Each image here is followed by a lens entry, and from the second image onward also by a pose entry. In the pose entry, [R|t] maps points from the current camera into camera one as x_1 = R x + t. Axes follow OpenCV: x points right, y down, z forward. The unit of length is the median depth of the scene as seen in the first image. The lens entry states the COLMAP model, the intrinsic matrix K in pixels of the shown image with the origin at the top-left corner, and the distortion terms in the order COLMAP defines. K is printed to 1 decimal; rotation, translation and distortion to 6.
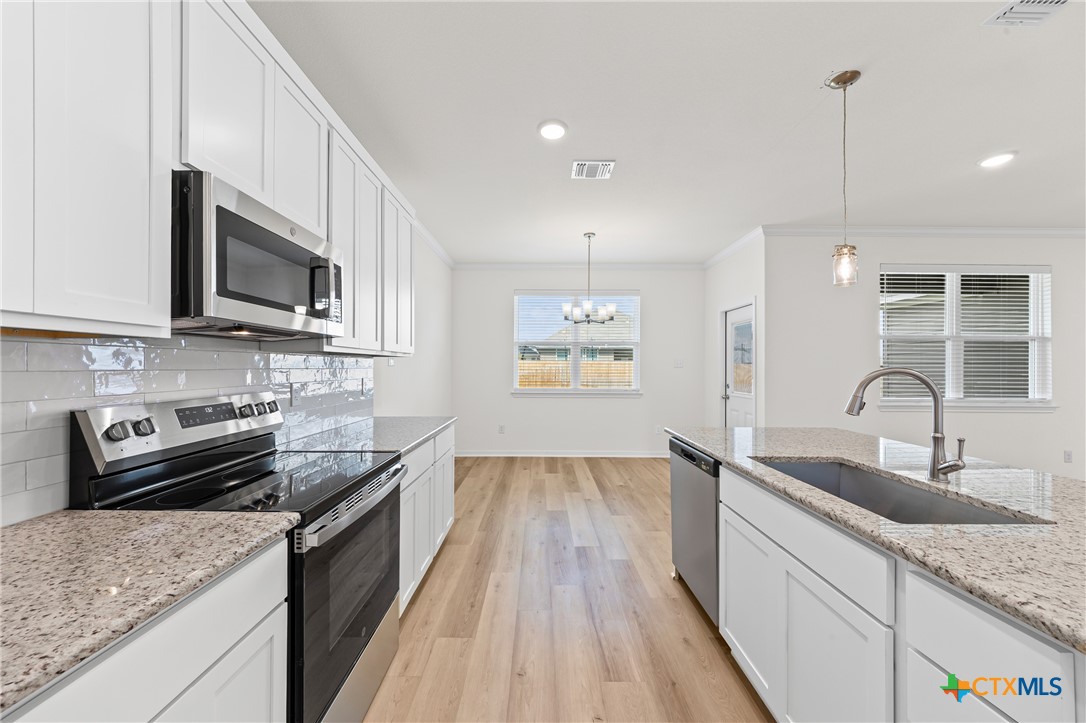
lens RADIAL K [[397.8, 0, 544.5], [0, 397.8, 364.3], [0, 0, 1]] dist [0.000823, -0.004079]
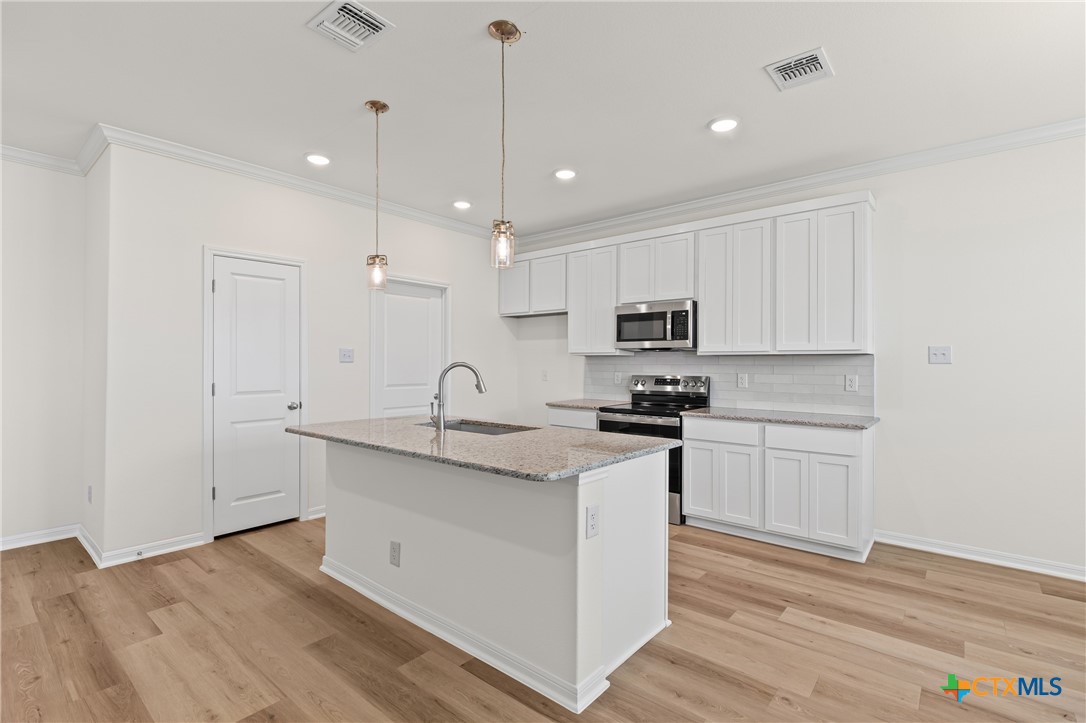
lens RADIAL K [[507.2, 0, 543.0], [0, 507.2, 361.5], [0, 0, 1]] dist [0.004237, 0.000025]
pose [[-0.650744, -0.010211, -0.759229, 1.745416], [-0.002723, 0.999935, -0.011114, 0.025759], [0.759292, -0.005165, -0.650729, 2.039444]]
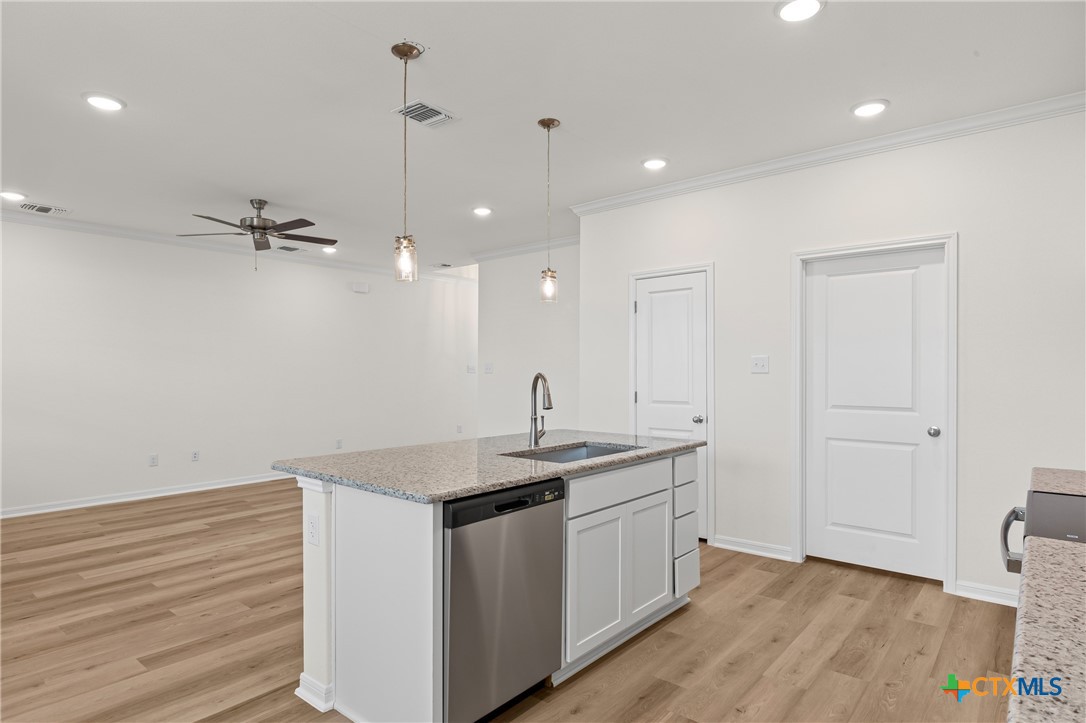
lens RADIAL K [[592.7, 0, 544.4], [0, 592.7, 375.3], [0, 0, 1]] dist [-0.001557, 0.000323]
pose [[-0.762451, -0.007460, 0.647003, -0.388611], [-0.007201, 0.999969, 0.003045, 0.011396], [-0.647006, -0.002337, -0.762481, 2.072246]]
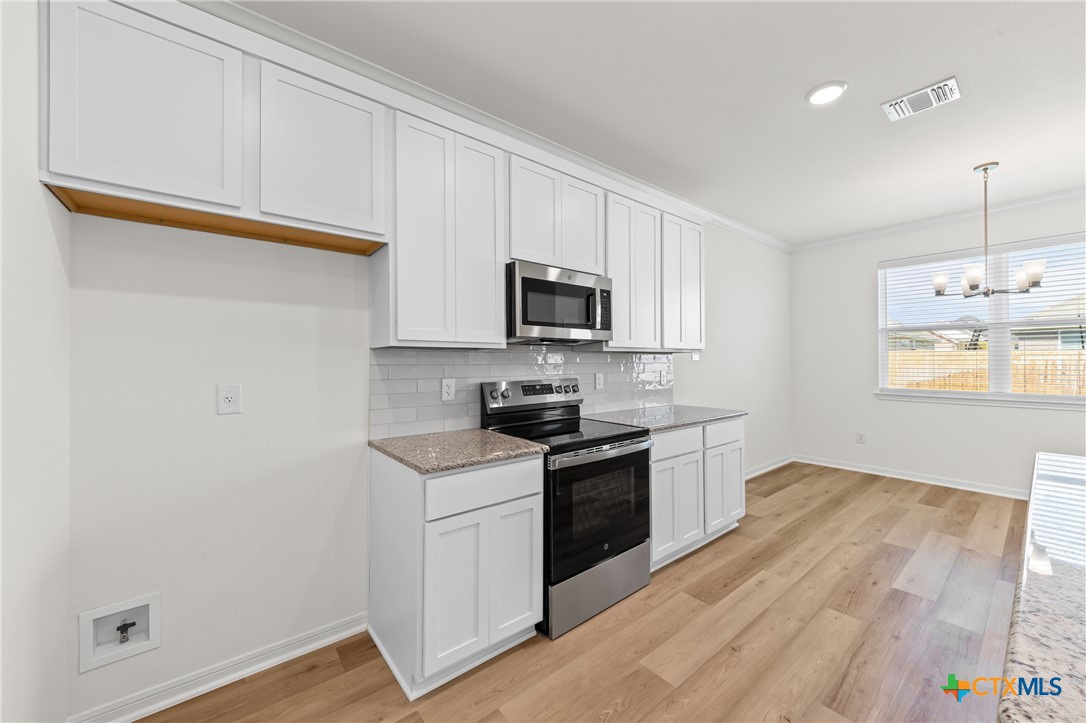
lens RADIAL K [[411.8, 0, 540.8], [0, 411.8, 354.7], [0, 0, 1]] dist [-0.000448, -0.000254]
pose [[0.622904, -0.017814, -0.782096, 0.464233], [0.010728, 0.999841, -0.014230, -0.001229], [0.782225, 0.000474, 0.622996, -0.091242]]
